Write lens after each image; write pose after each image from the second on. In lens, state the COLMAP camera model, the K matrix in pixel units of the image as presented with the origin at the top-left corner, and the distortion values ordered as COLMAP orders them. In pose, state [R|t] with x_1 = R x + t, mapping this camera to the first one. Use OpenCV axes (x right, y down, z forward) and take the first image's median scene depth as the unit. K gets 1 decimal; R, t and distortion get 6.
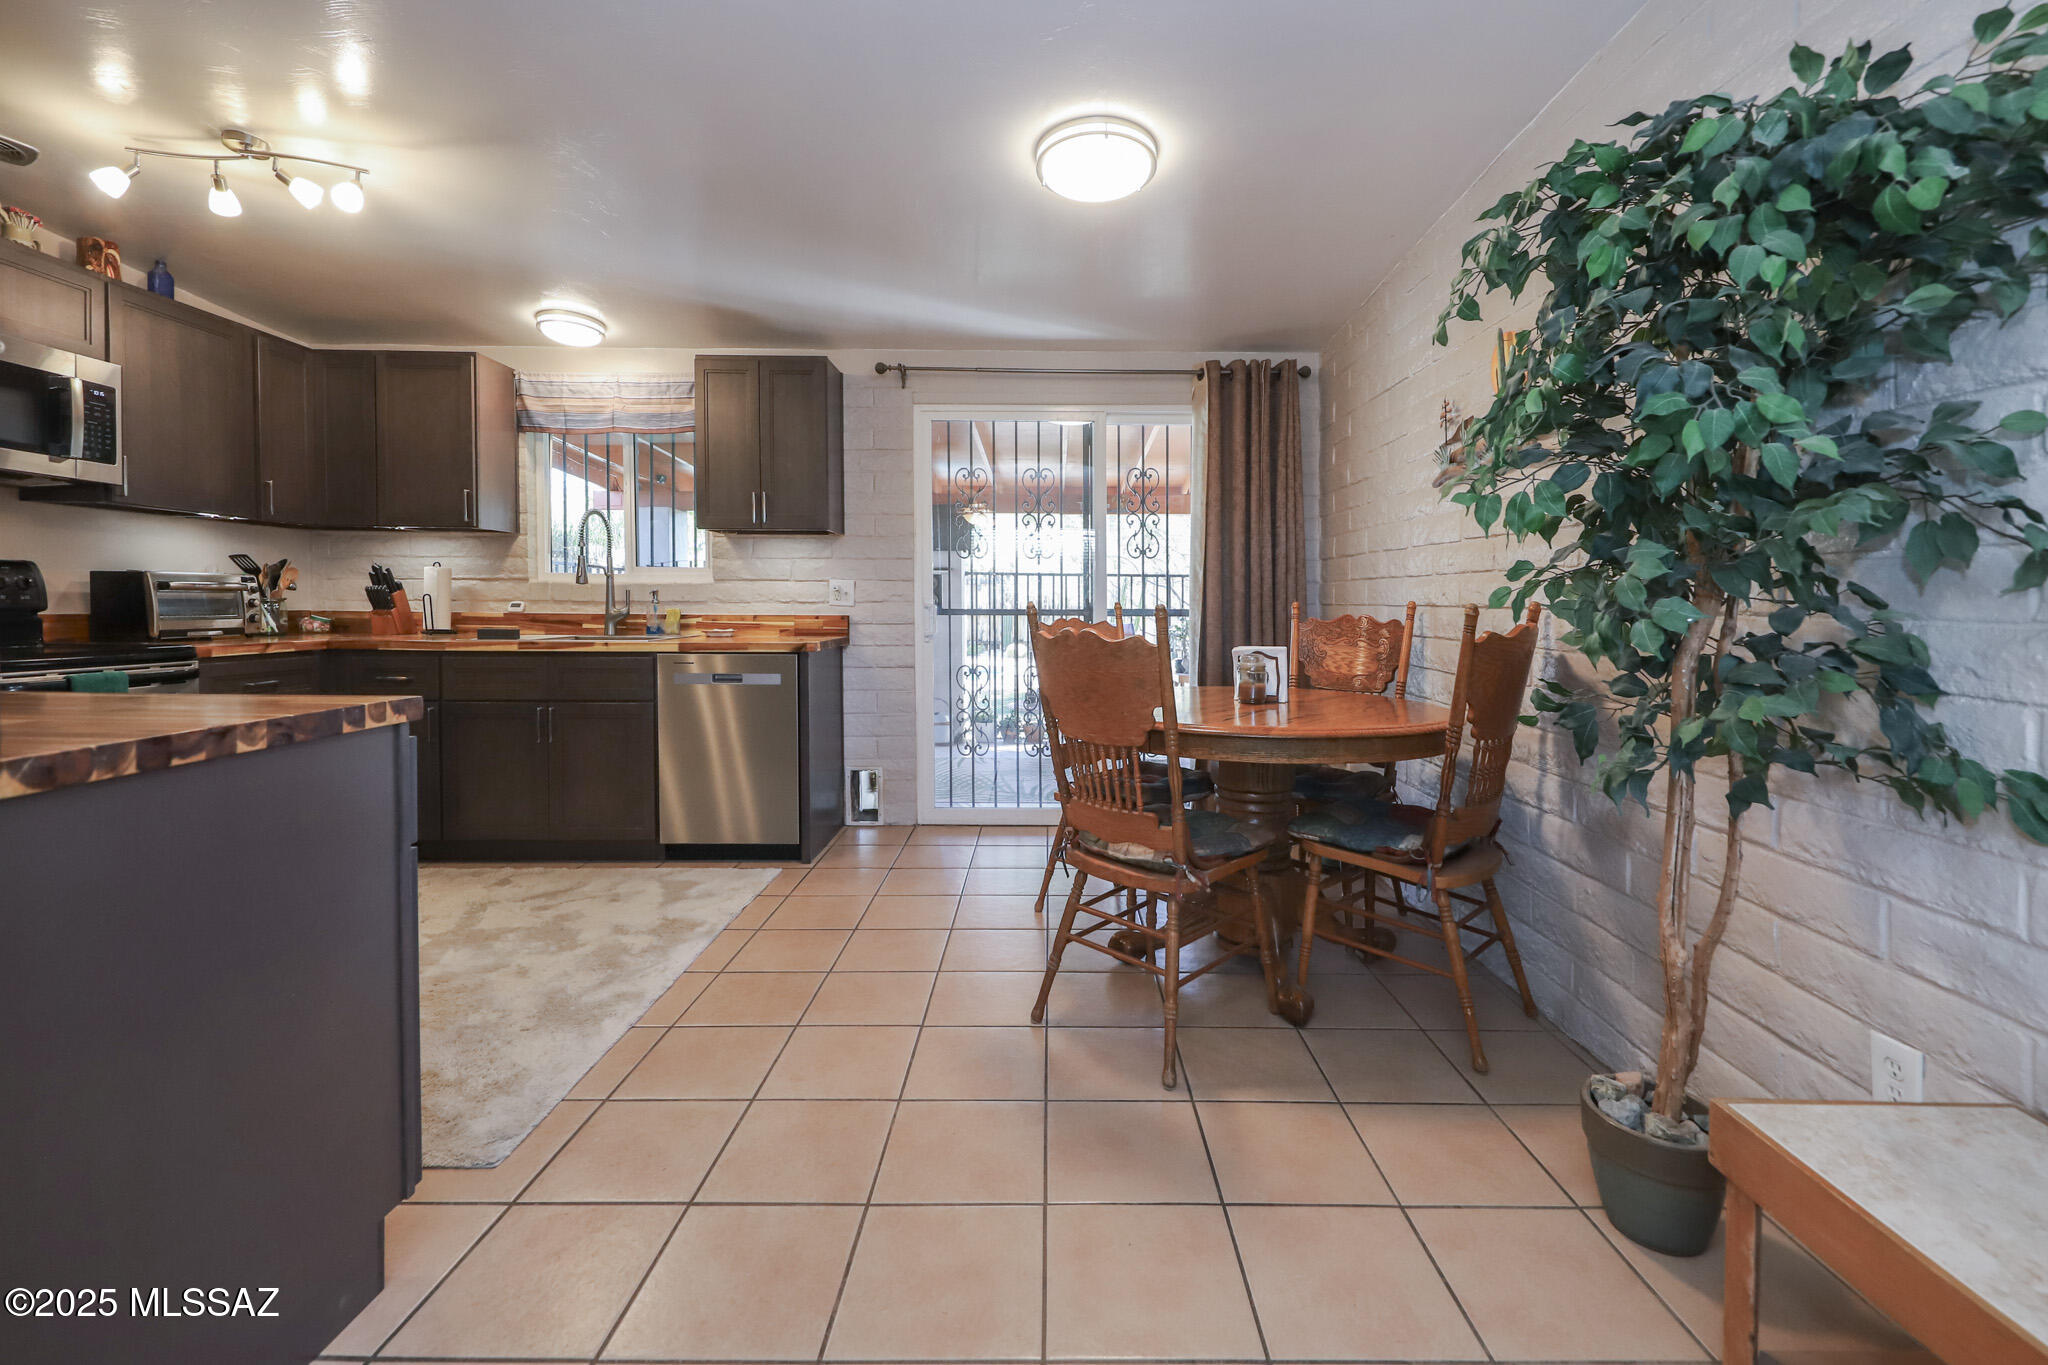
lens RADIAL K [[891.3, 0, 1035.6], [0, 891.3, 606.5], [0, 0, 1]] dist [-0.024262, 0.000535]
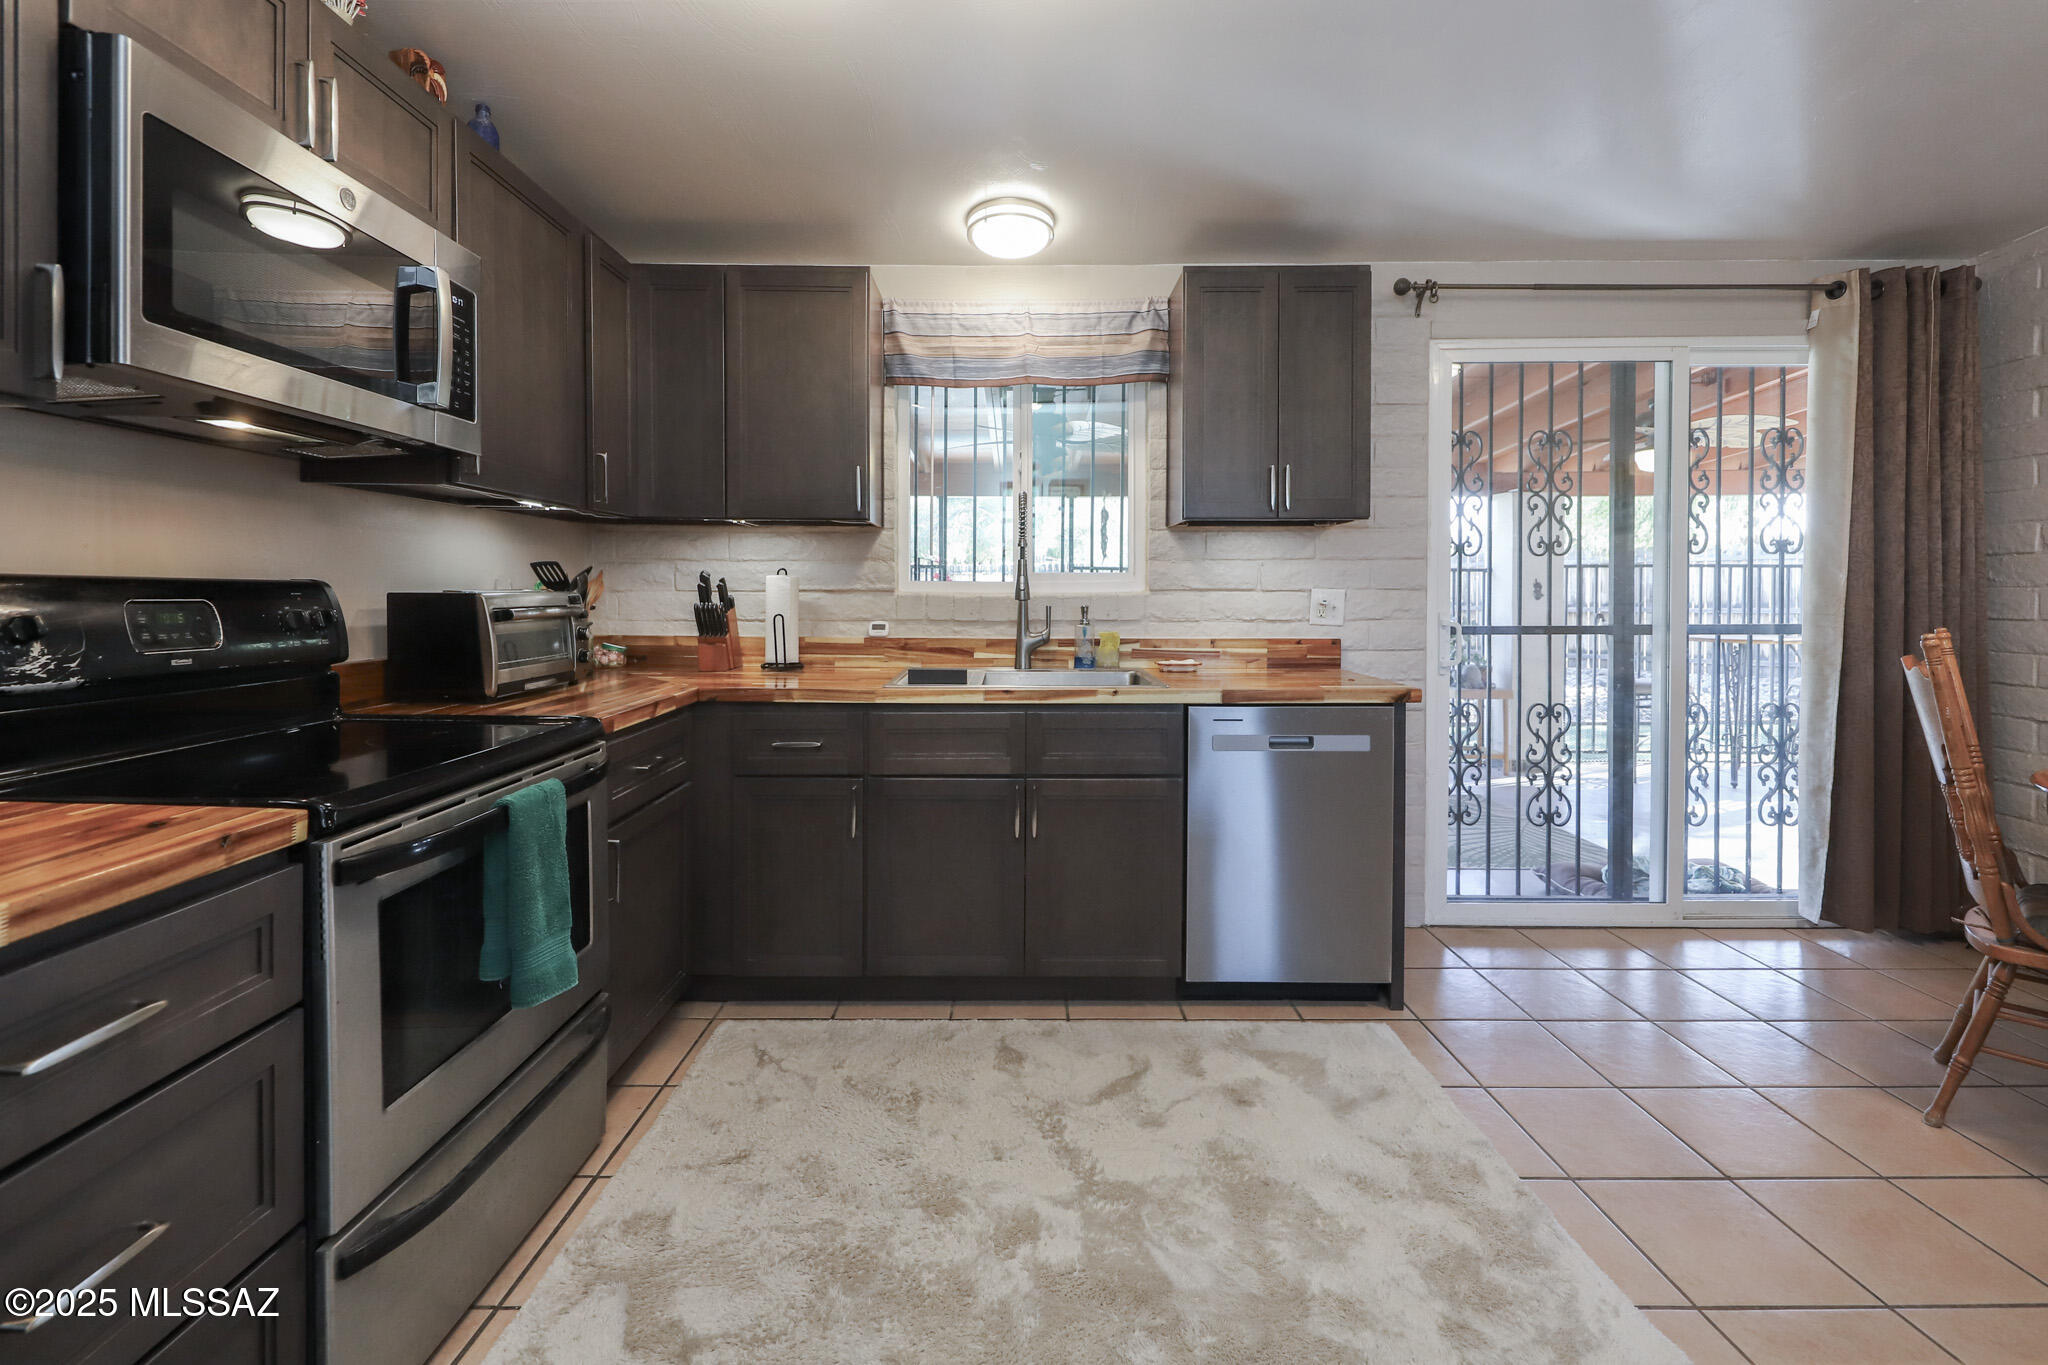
lens RADIAL K [[901.3, 0, 966.8], [0, 901.3, 597.7], [0, 0, 1]] dist [-0.000351, 0.000555]
pose [[0.998933, -0.006140, -0.045777, -0.501481], [0.006309, 0.999974, 0.003559, -0.028756], [0.045754, -0.003844, 0.998945, 0.280503]]
